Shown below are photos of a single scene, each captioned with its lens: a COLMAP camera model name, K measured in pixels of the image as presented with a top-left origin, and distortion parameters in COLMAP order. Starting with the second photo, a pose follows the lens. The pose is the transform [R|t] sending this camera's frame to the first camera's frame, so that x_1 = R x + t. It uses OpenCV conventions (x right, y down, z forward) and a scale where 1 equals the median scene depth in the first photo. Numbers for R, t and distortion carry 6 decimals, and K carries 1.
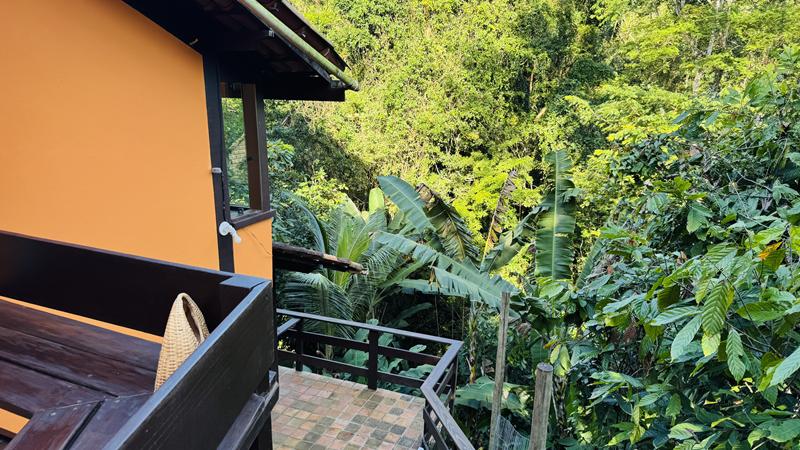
lens RADIAL K [[570.8, 0, 396.2], [0, 570.8, 224.0], [0, 0, 1]] dist [0.058323, -0.066759]
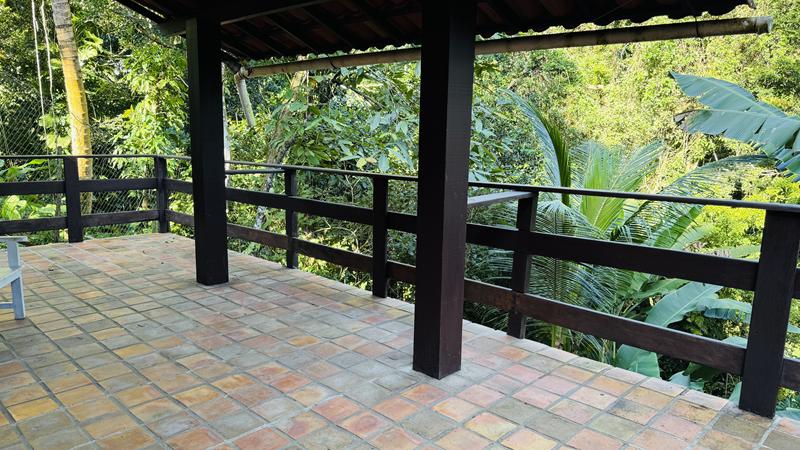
lens RADIAL K [[570.8, 0, 399.0], [0, 570.8, 218.6], [0, 0, 1]] dist [0.058323, -0.066759]
pose [[0.933522, 0.060971, -0.353296, -0.047134], [-0.095071, 0.992253, -0.079968, 0.091956], [0.345684, 0.108241, 0.932087, 0.257128]]
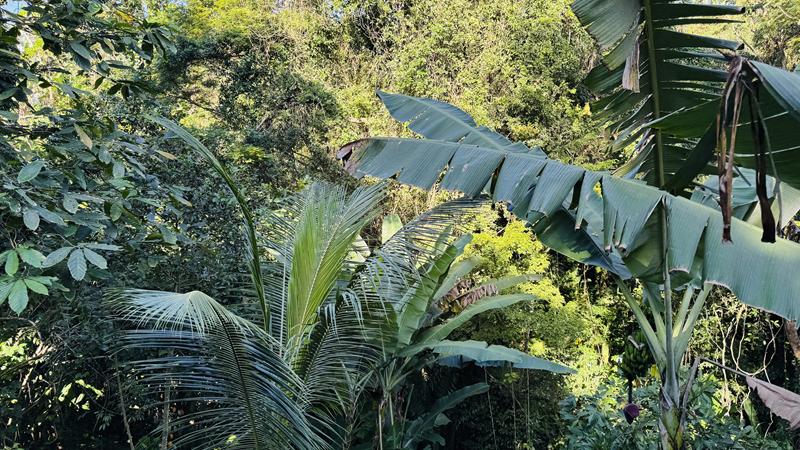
lens RADIAL K [[570.8, 0, 400.5], [0, 570.8, 217.7], [0, 0, 1]] dist [0.058323, -0.066759]
pose [[0.998752, -0.039314, -0.030797, -0.004552], [0.034151, 0.987605, -0.153201, 0.057438], [0.036439, 0.151958, 0.987715, 0.383011]]
